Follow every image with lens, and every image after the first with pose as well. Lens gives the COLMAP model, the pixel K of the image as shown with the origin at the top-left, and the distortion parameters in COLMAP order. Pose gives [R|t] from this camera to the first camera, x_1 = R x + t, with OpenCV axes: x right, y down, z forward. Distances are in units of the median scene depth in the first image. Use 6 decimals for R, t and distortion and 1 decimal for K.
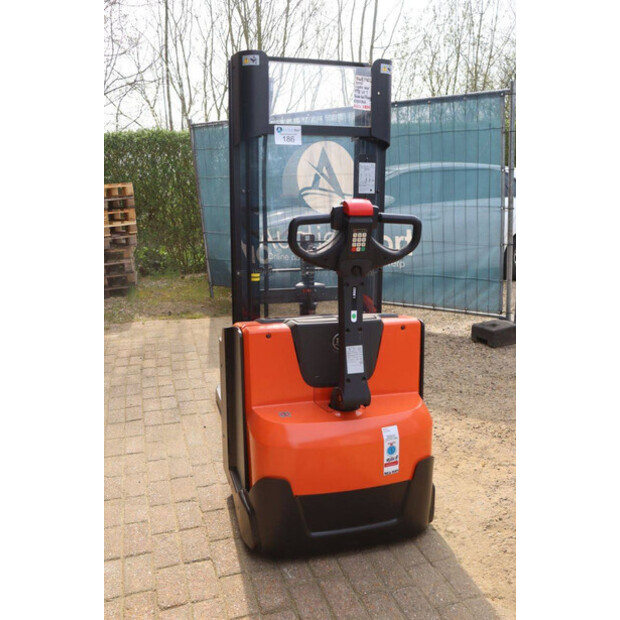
lens RADIAL K [[595.9, 0, 311.9], [0, 595.9, 312.0], [0, 0, 1]] dist [-0.060086, 0.000000]
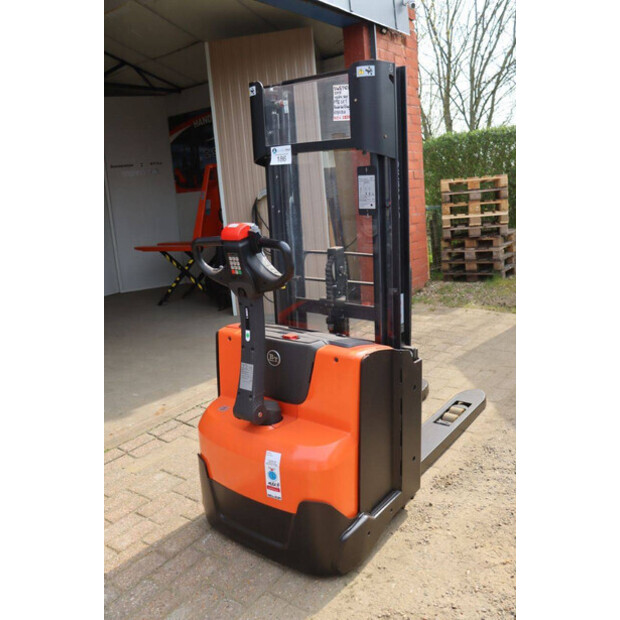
lens RADIAL K [[547.2, 0, 310.2], [0, 547.2, 308.8], [0, 0, 1]] dist [-0.079025, 0.009783]
pose [[0.589697, 0.156814, -0.792255, 0.844051], [-0.115972, 0.987244, 0.109088, -0.148662], [0.799255, 0.027551, 0.600360, 0.494437]]
